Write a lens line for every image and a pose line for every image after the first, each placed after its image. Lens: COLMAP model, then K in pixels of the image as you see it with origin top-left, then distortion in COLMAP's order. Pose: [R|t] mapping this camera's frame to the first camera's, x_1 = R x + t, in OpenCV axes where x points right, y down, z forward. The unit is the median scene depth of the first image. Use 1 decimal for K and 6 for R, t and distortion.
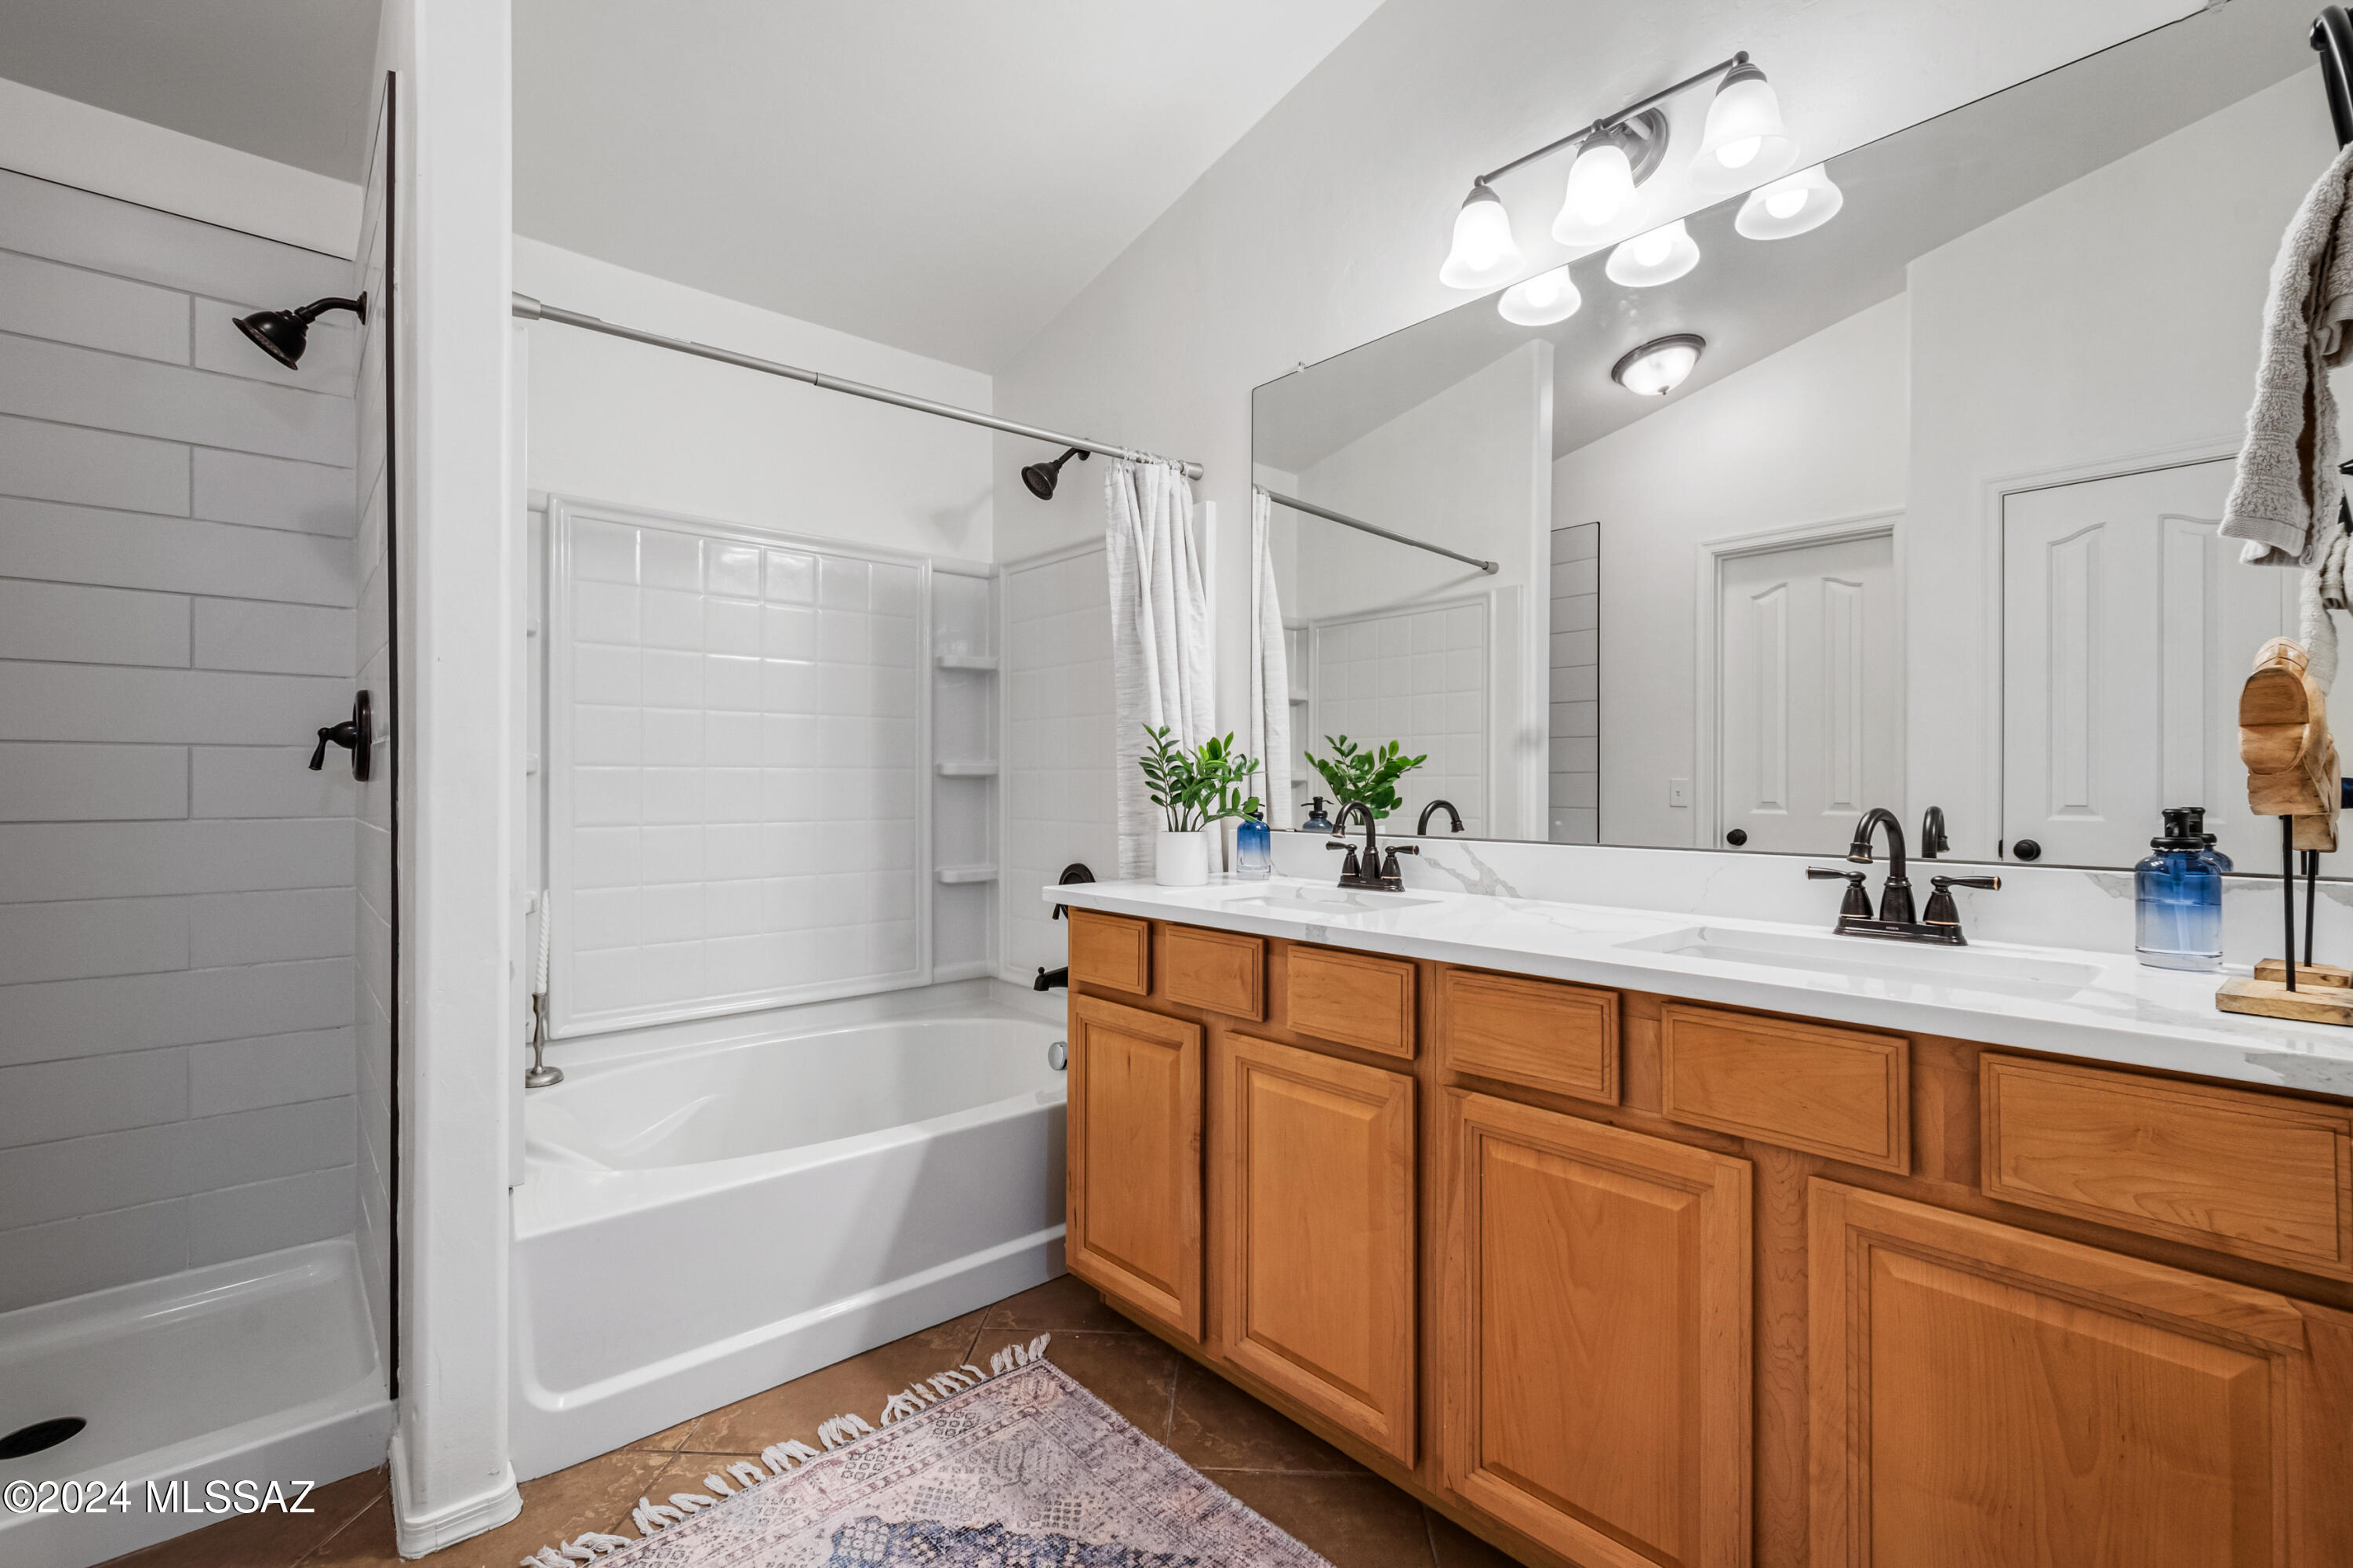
lens RADIAL K [[1050.2, 0, 1175.2], [0, 1050.2, 769.1], [0, 0, 1]] dist [-0.026653, 0.000185]
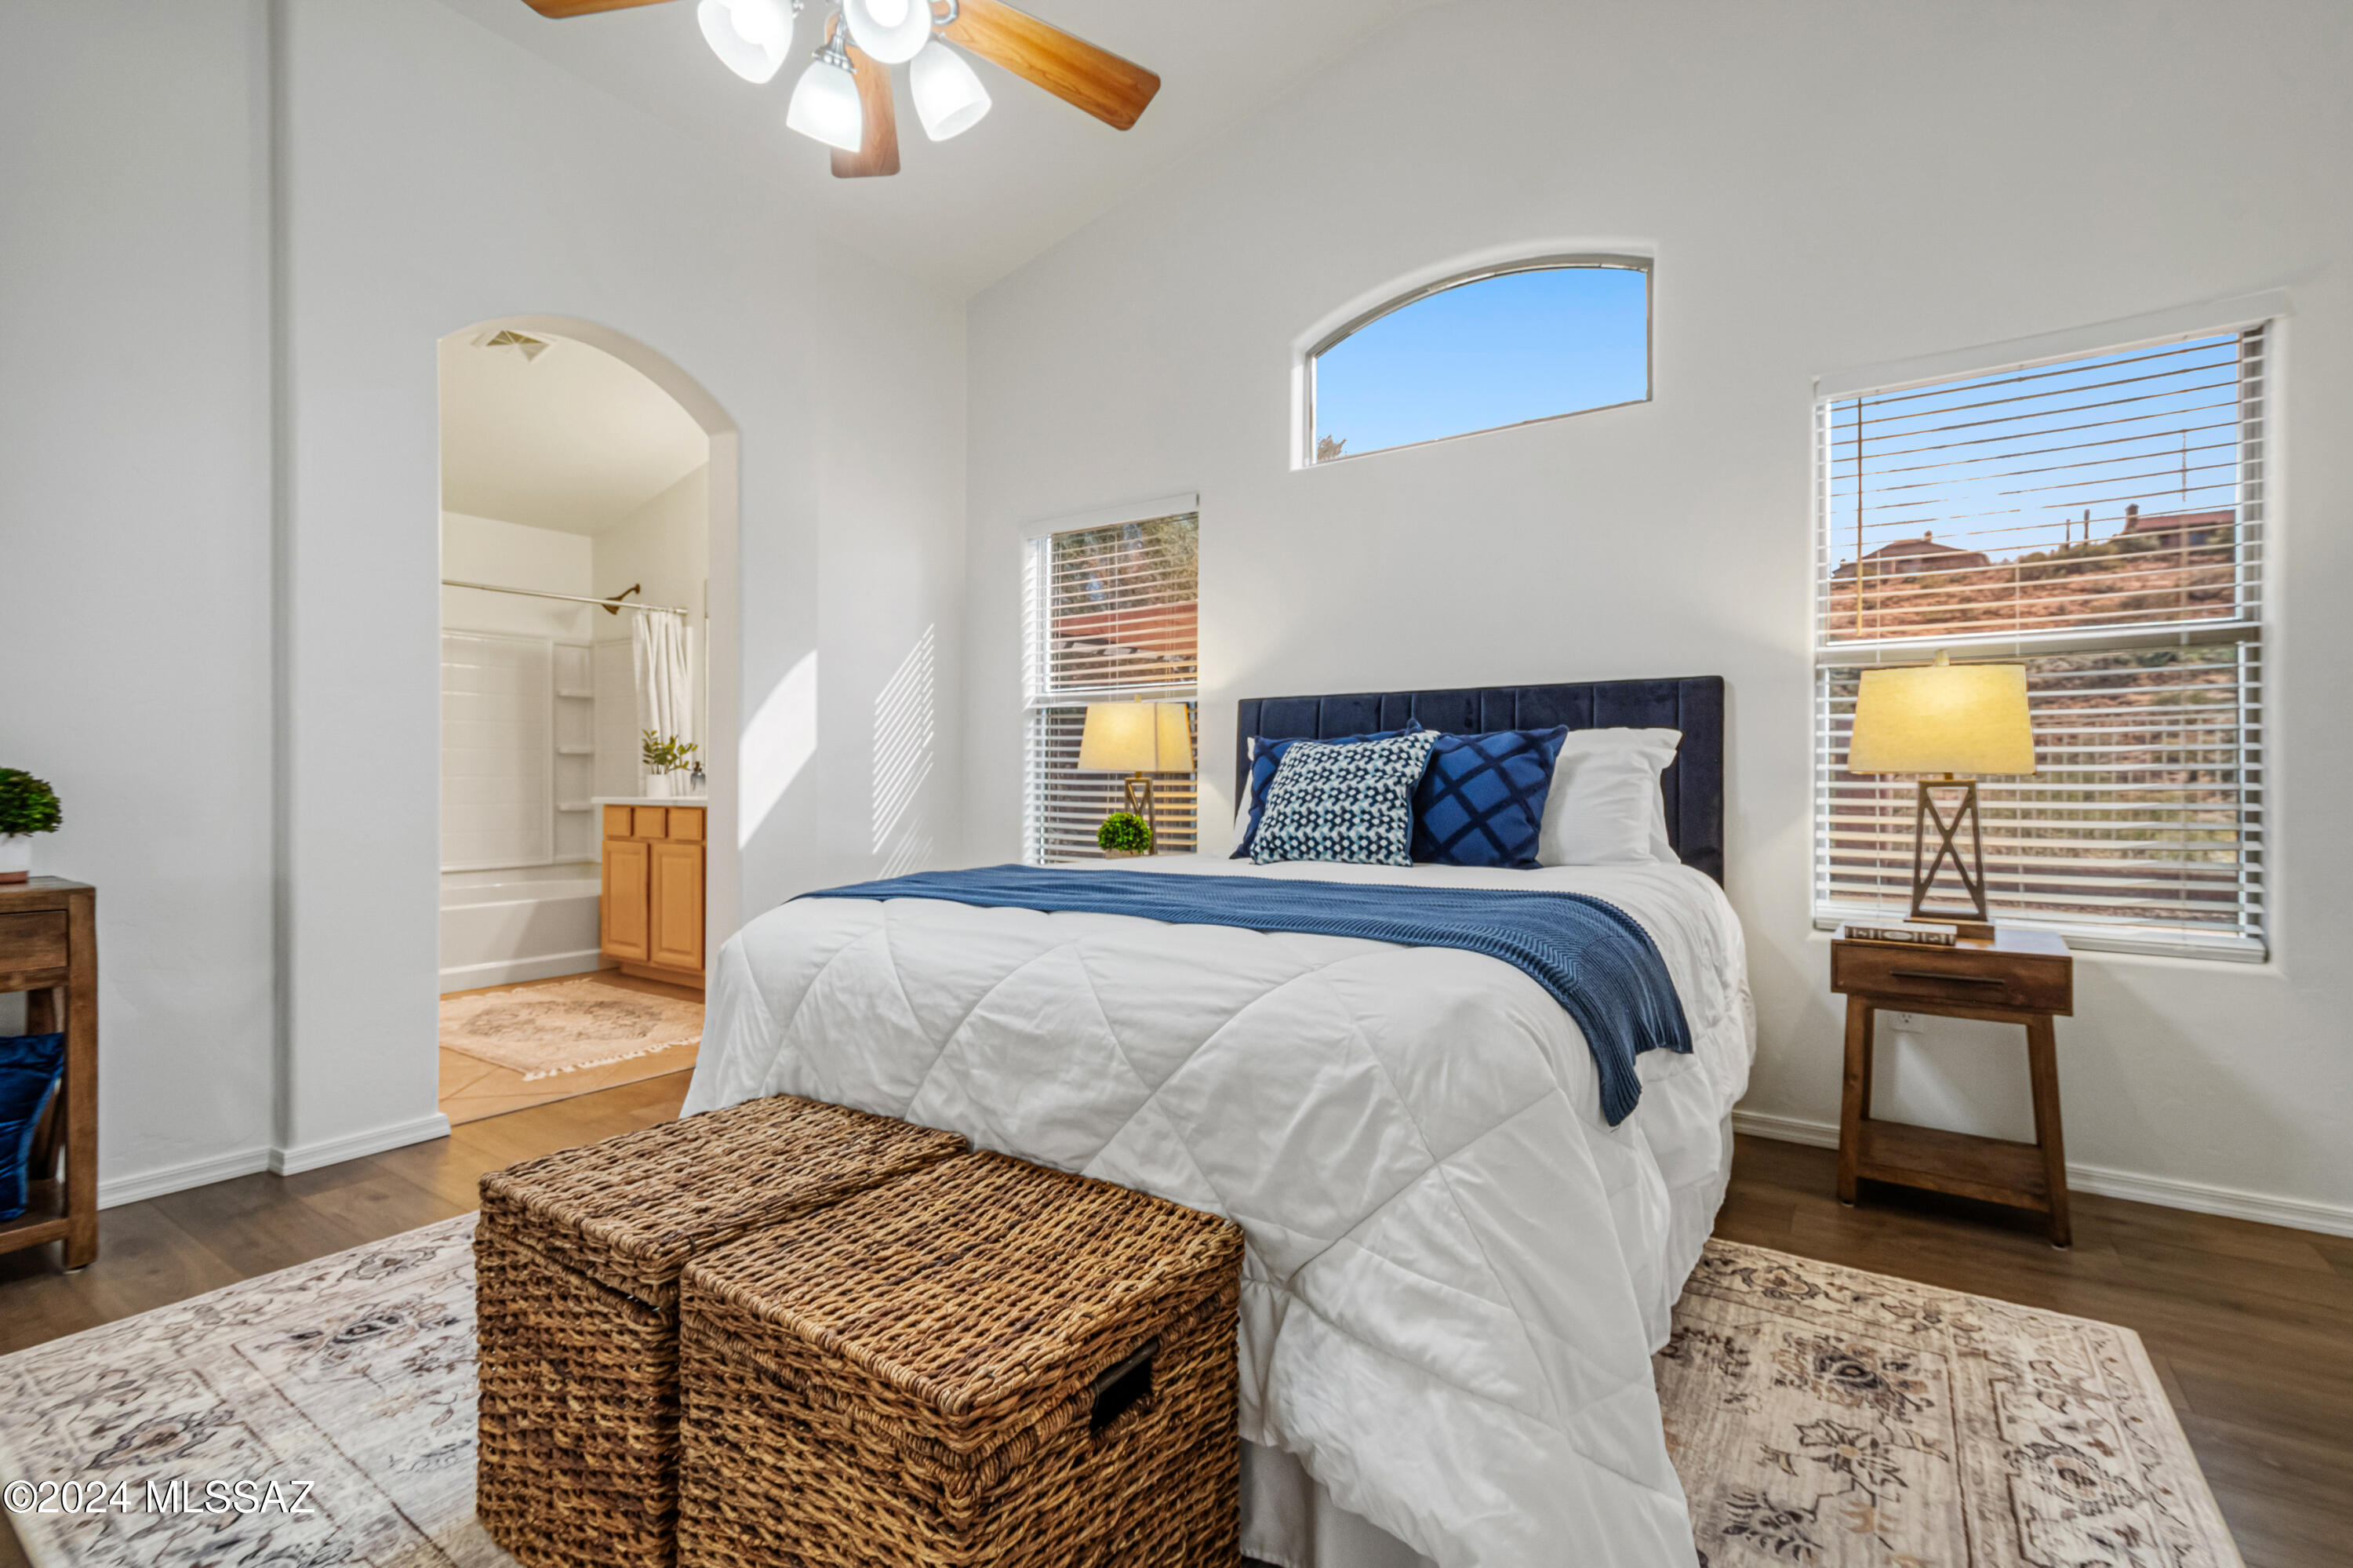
lens RADIAL K [[1038.9, 0, 1211.0], [0, 1038.9, 754.2], [0, 0, 1]] dist [0.001963, -0.000117]
pose [[0.961515, -0.003248, 0.274732, 0.654323], [0.003999, 0.999990, -0.002172, 0.026149], [-0.274722, 0.003187, 0.961518, -1.877114]]
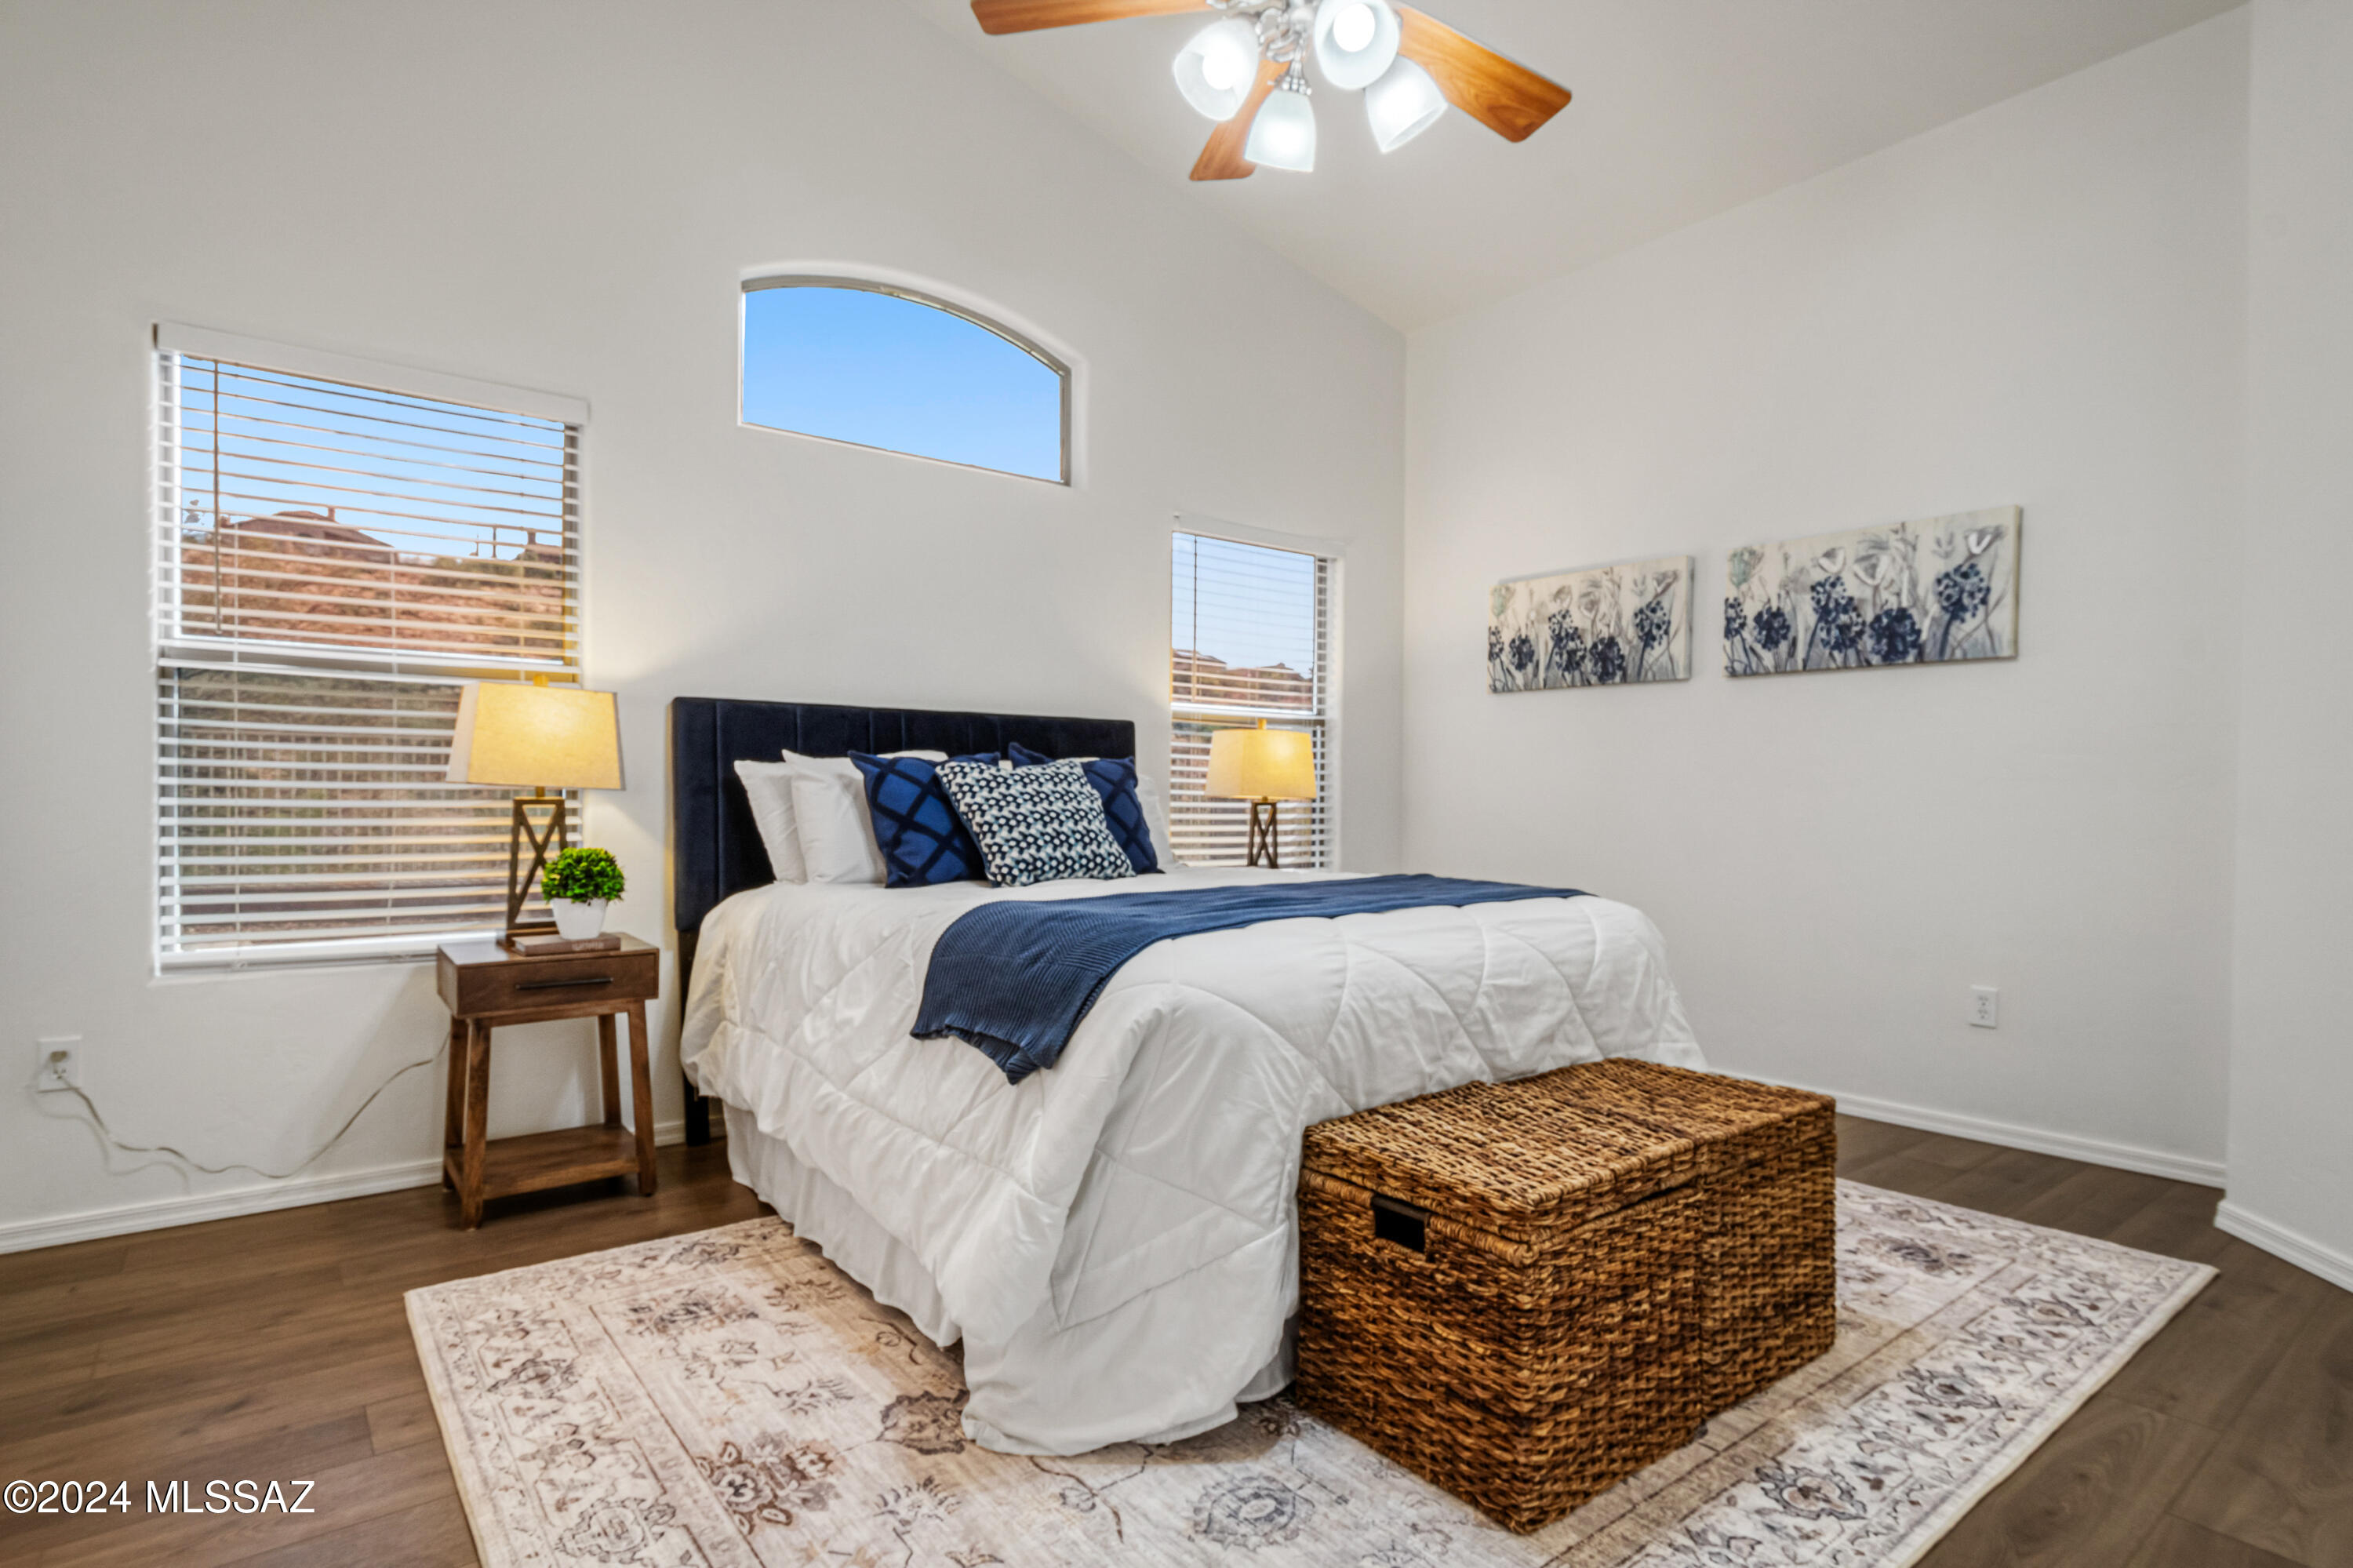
lens RADIAL K [[1187.3, 0, 1183.6], [0, 1187.3, 804.4], [0, 0, 1]] dist [-0.000800, -0.004869]
pose [[0.049264, -0.013559, 0.998694, -0.418643], [-0.023925, 0.999605, 0.014752, 0.033094], [-0.998499, -0.024621, 0.048920, -0.884035]]
